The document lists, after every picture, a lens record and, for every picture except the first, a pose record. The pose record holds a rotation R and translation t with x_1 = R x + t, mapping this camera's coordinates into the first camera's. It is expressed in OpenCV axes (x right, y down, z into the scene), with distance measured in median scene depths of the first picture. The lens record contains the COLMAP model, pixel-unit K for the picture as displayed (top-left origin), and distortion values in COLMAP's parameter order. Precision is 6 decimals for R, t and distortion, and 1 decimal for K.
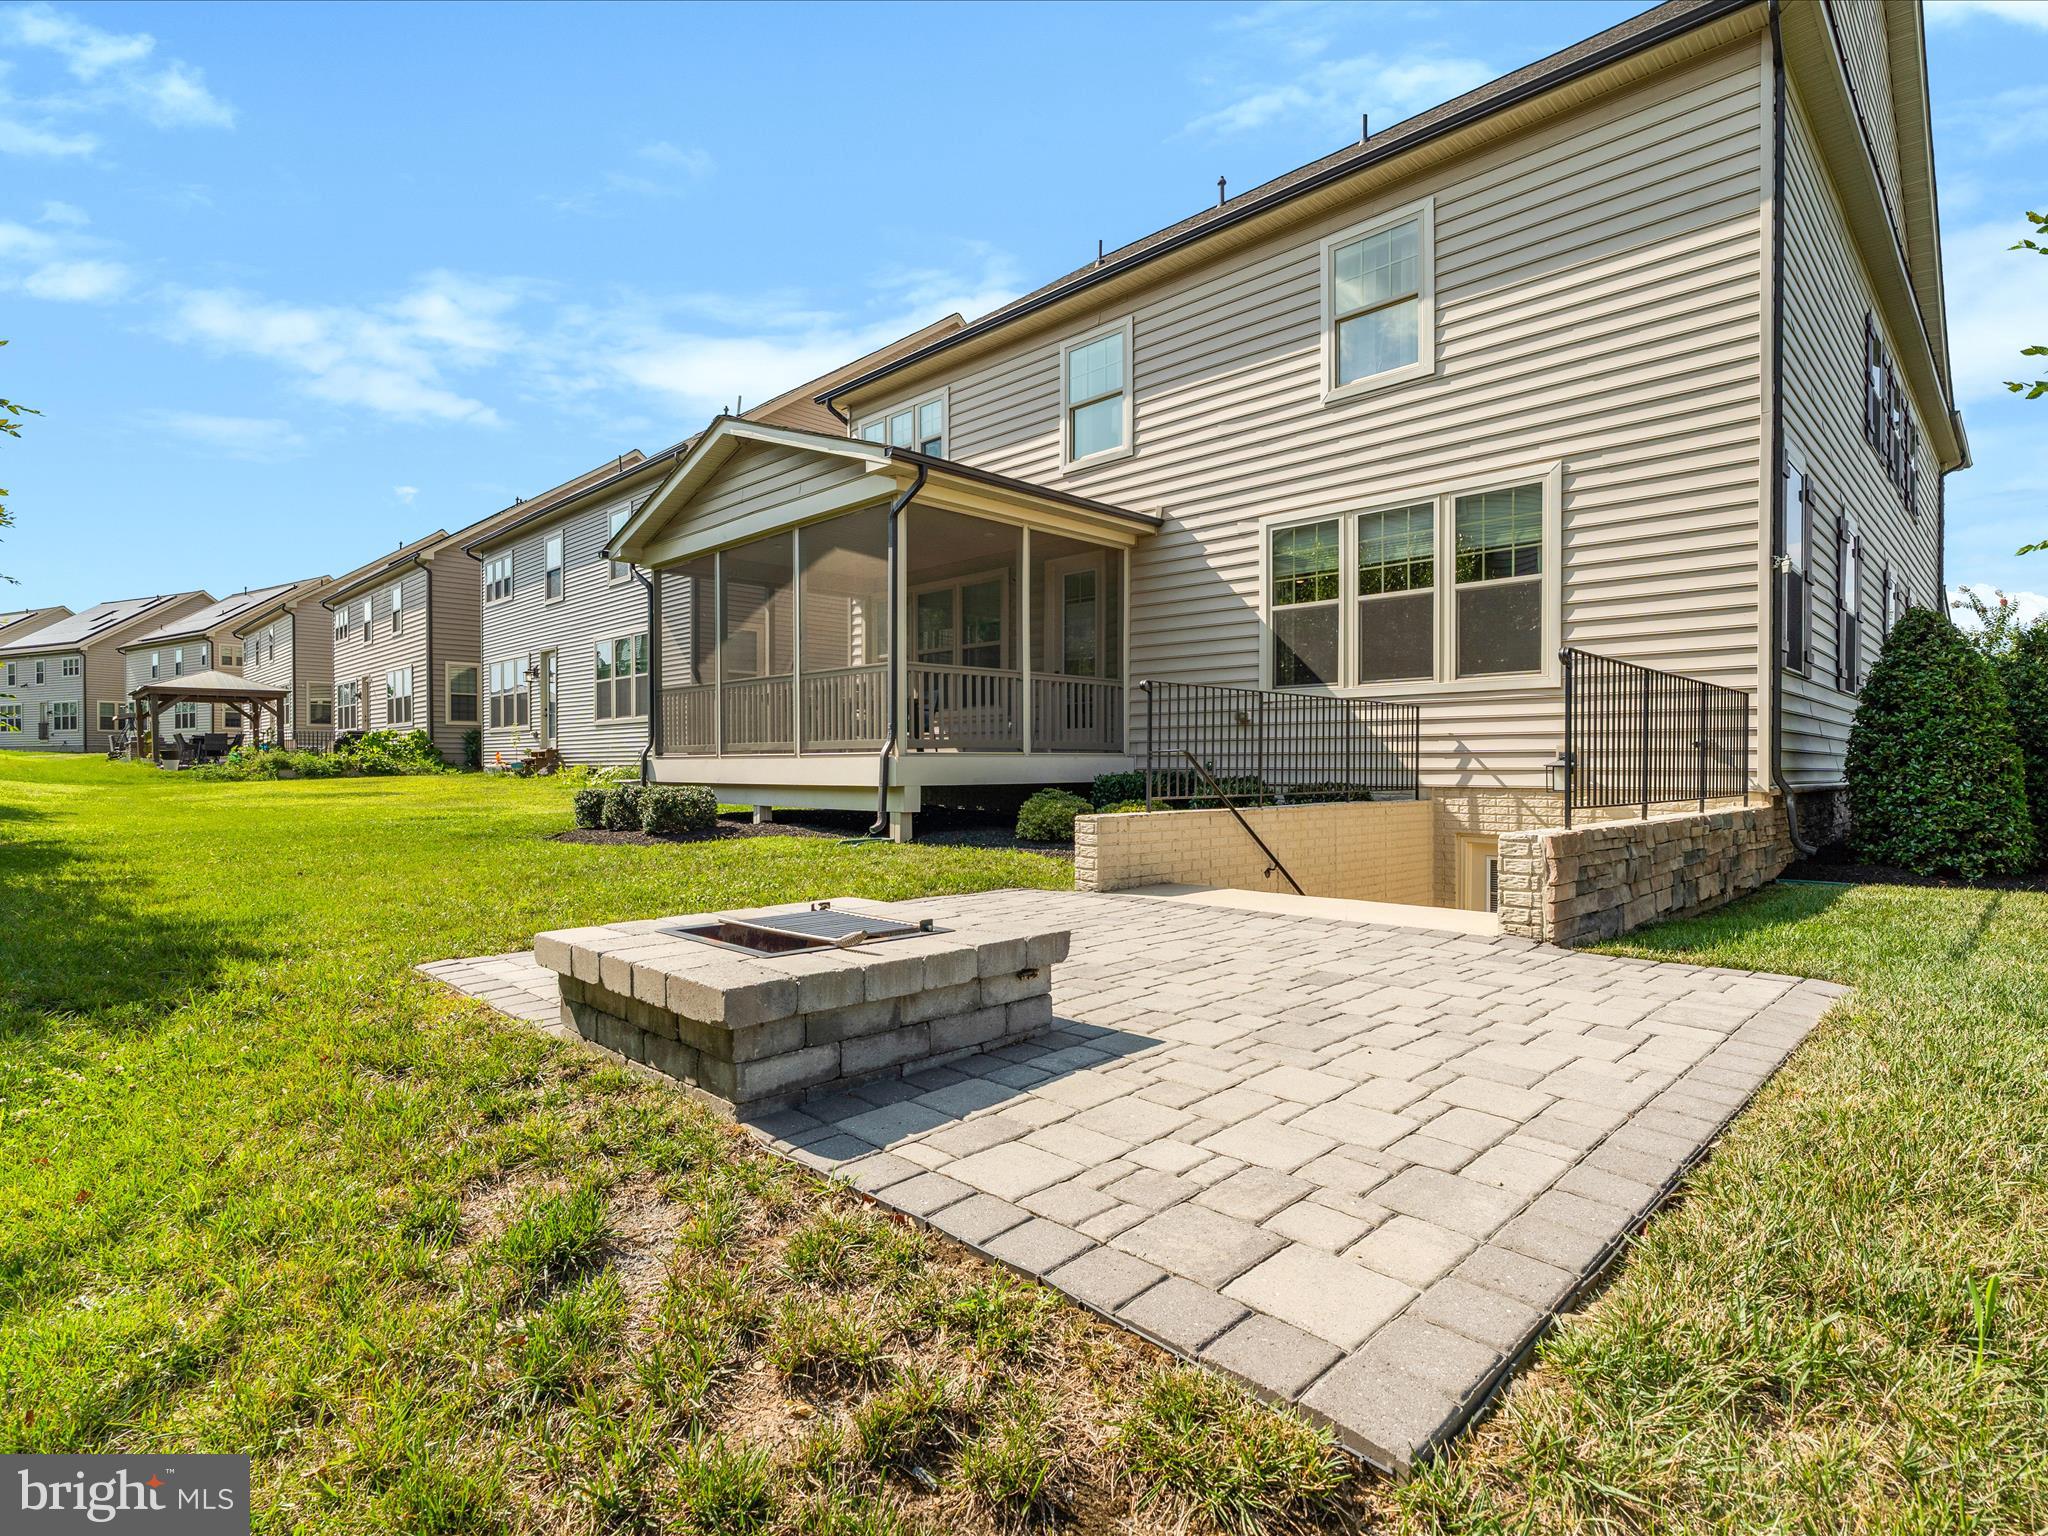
lens RADIAL K [[1029.6, 0, 1006.1], [0, 1029.6, 774.5], [0, 0, 1]] dist [-0.001506, 0.000180]
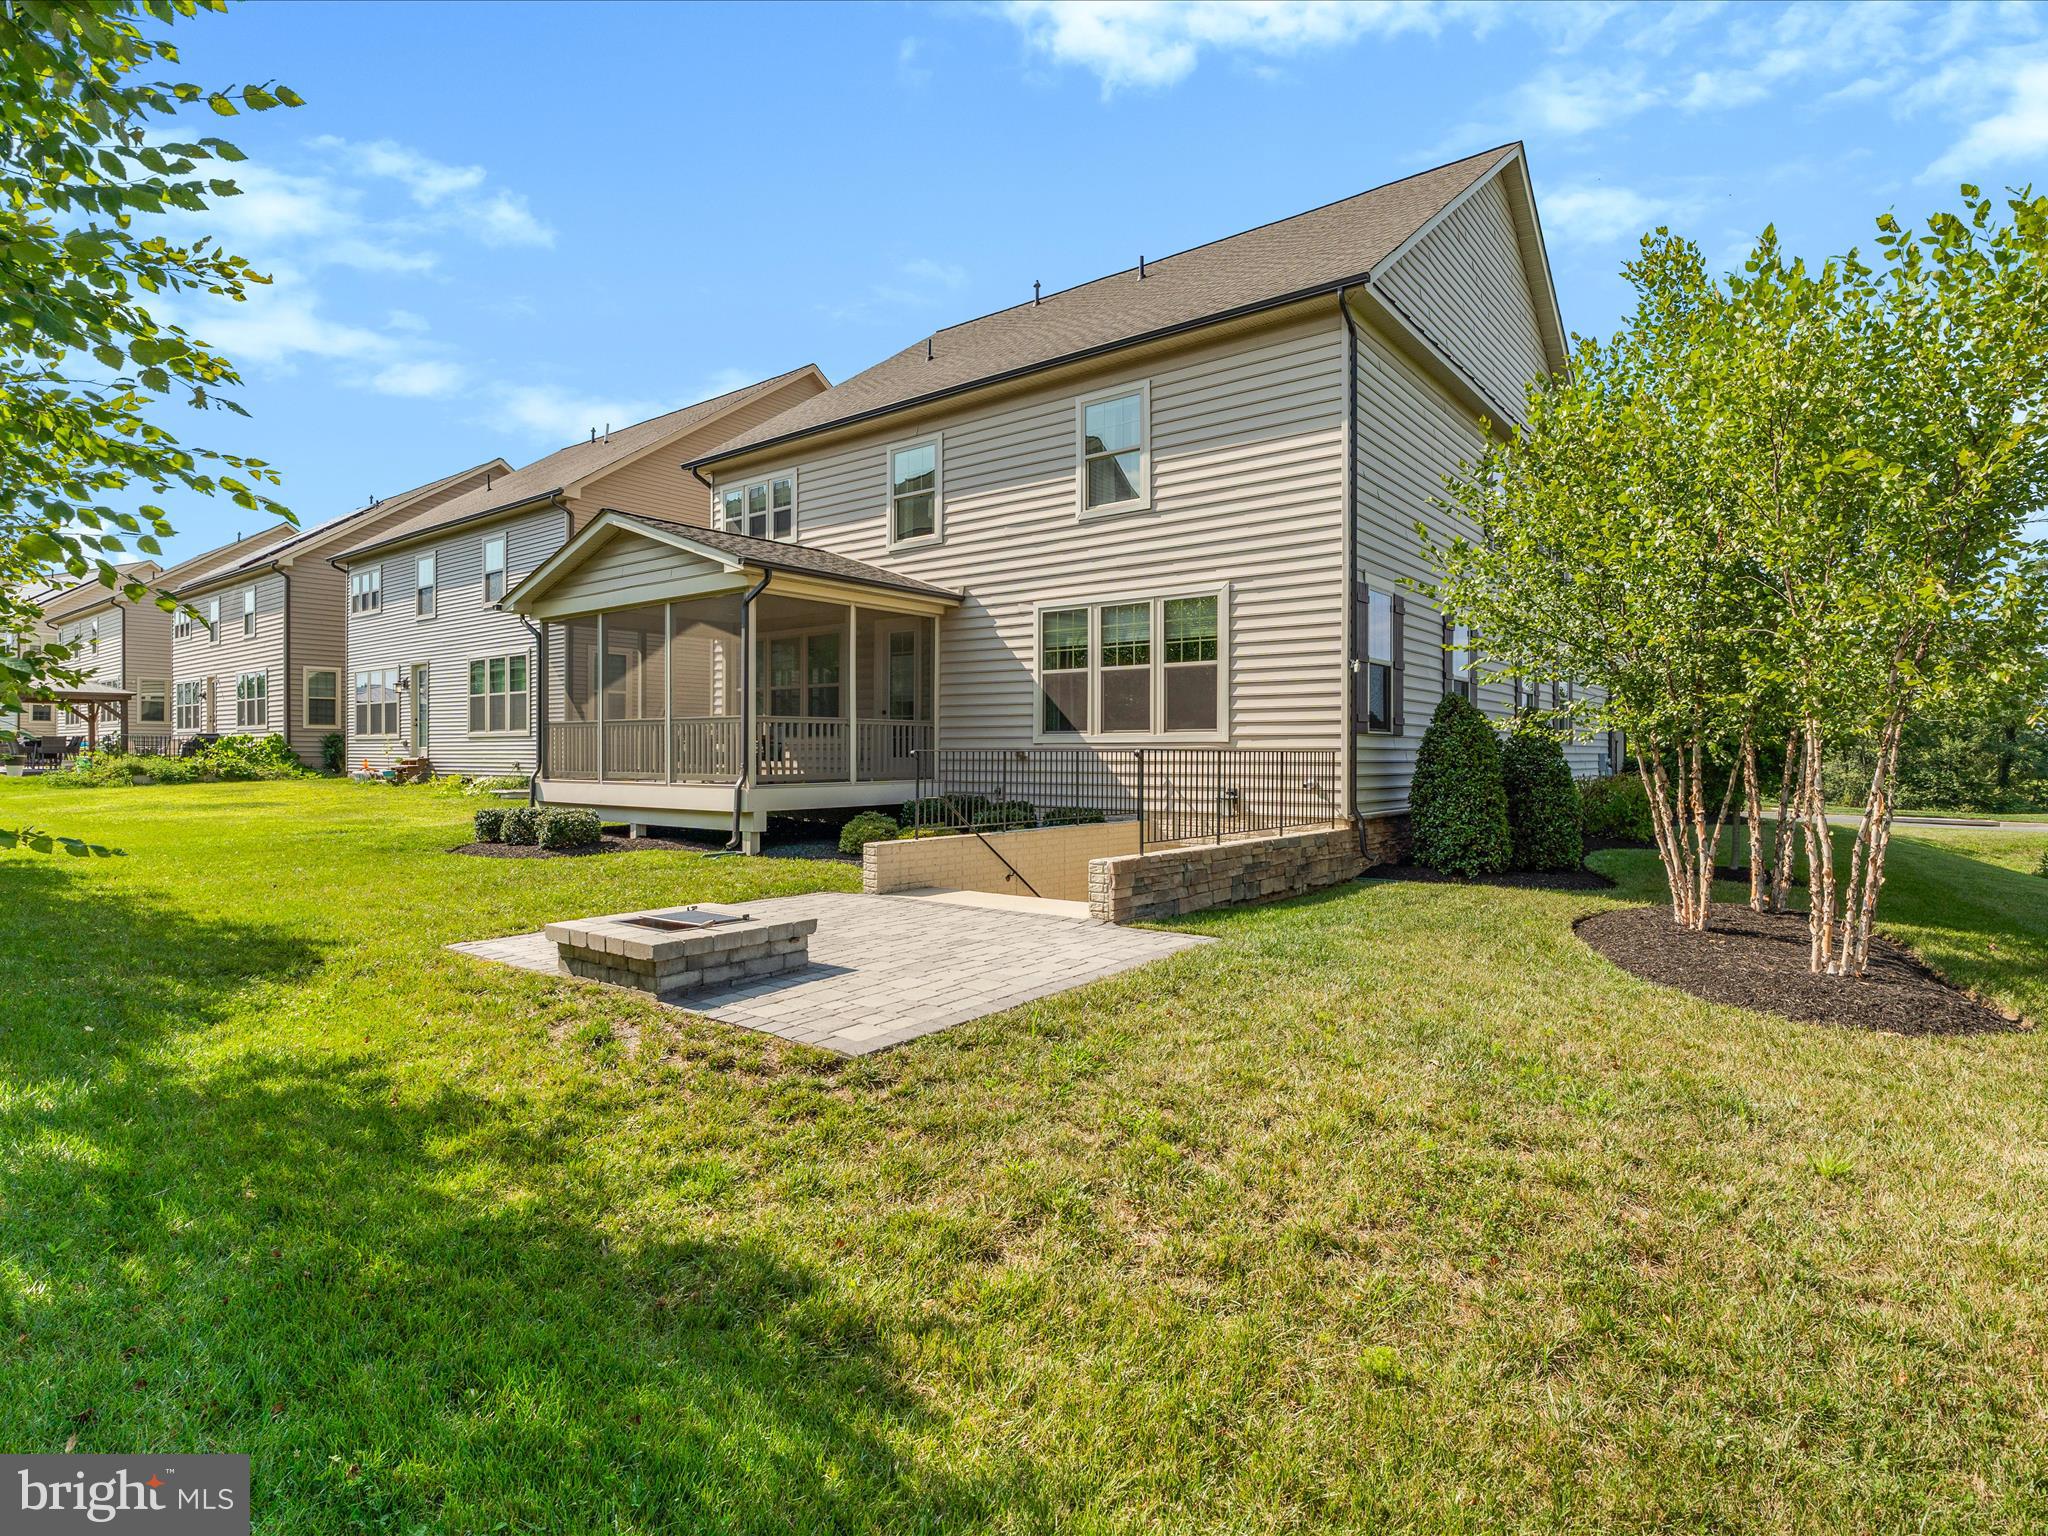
lens RADIAL K [[1047.2, 0, 1002.4], [0, 1047.2, 756.4], [0, 0, 1]] dist [-0.003198, -0.000851]
pose [[0.992994, 0.001999, 0.118152, 0.053680], [-0.001125, 0.999971, -0.007470, -0.046483], [-0.118163, 0.007285, 0.992967, -0.332168]]
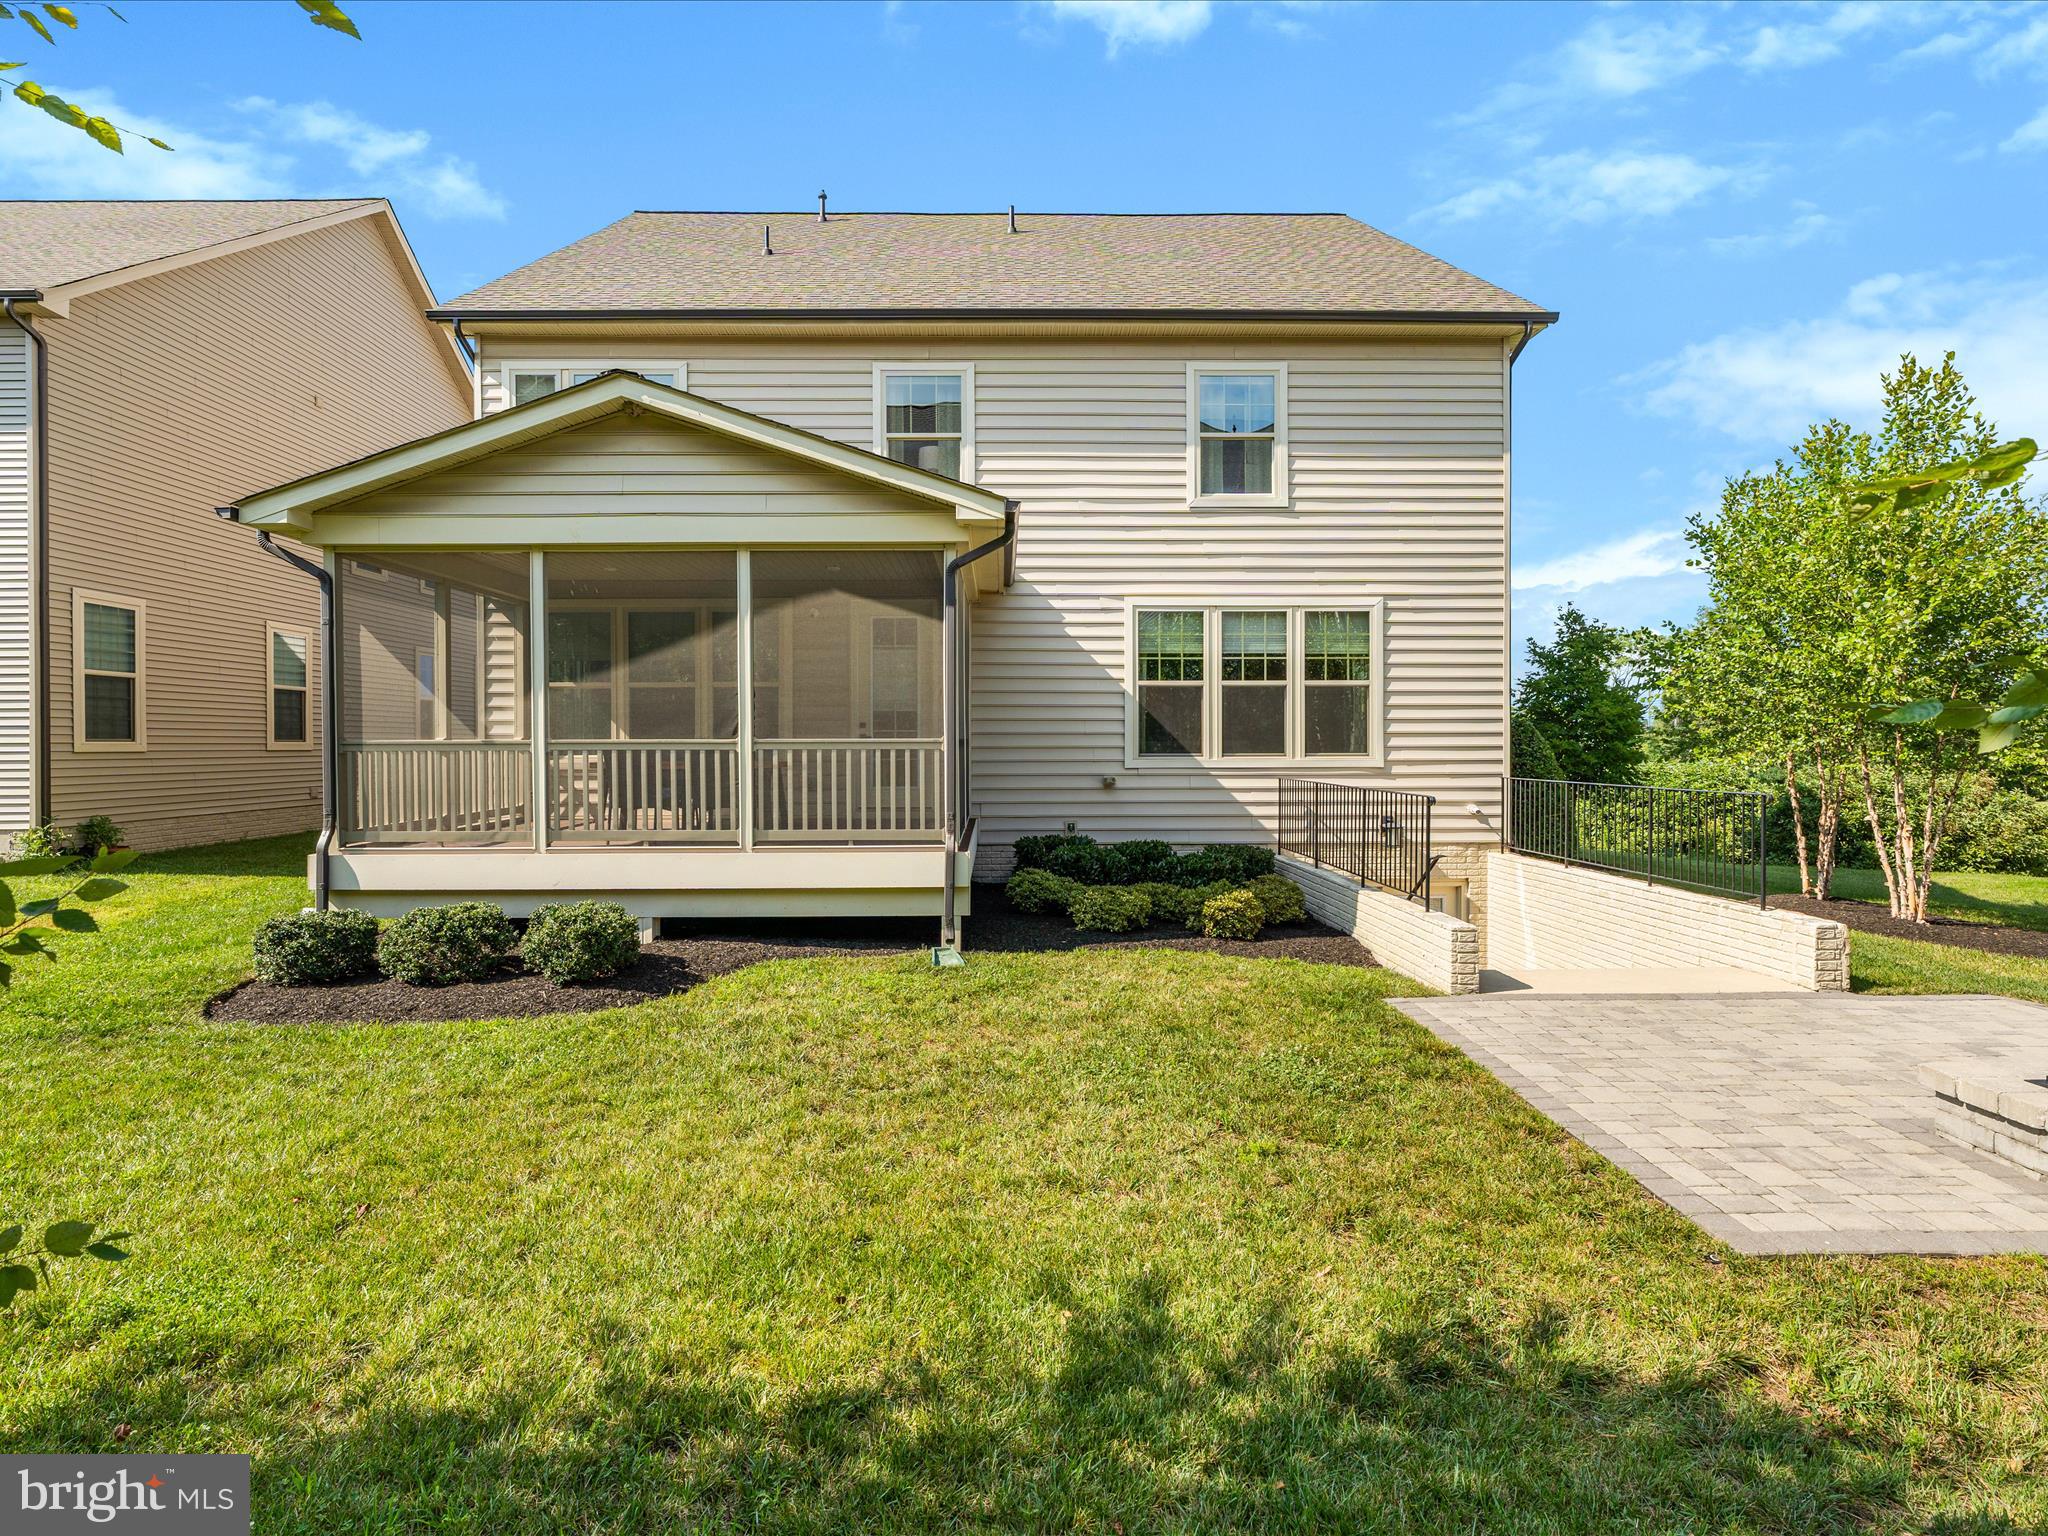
lens RADIAL K [[1047.2, 0, 1002.4], [0, 1047.2, 756.4], [0, 0, 1]] dist [-0.003198, -0.000851]
pose [[0.701088, -0.009104, 0.713017, -0.667914], [0.009725, 0.999948, 0.003205, -0.092940], [-0.713009, 0.004687, 0.701140, 0.344284]]
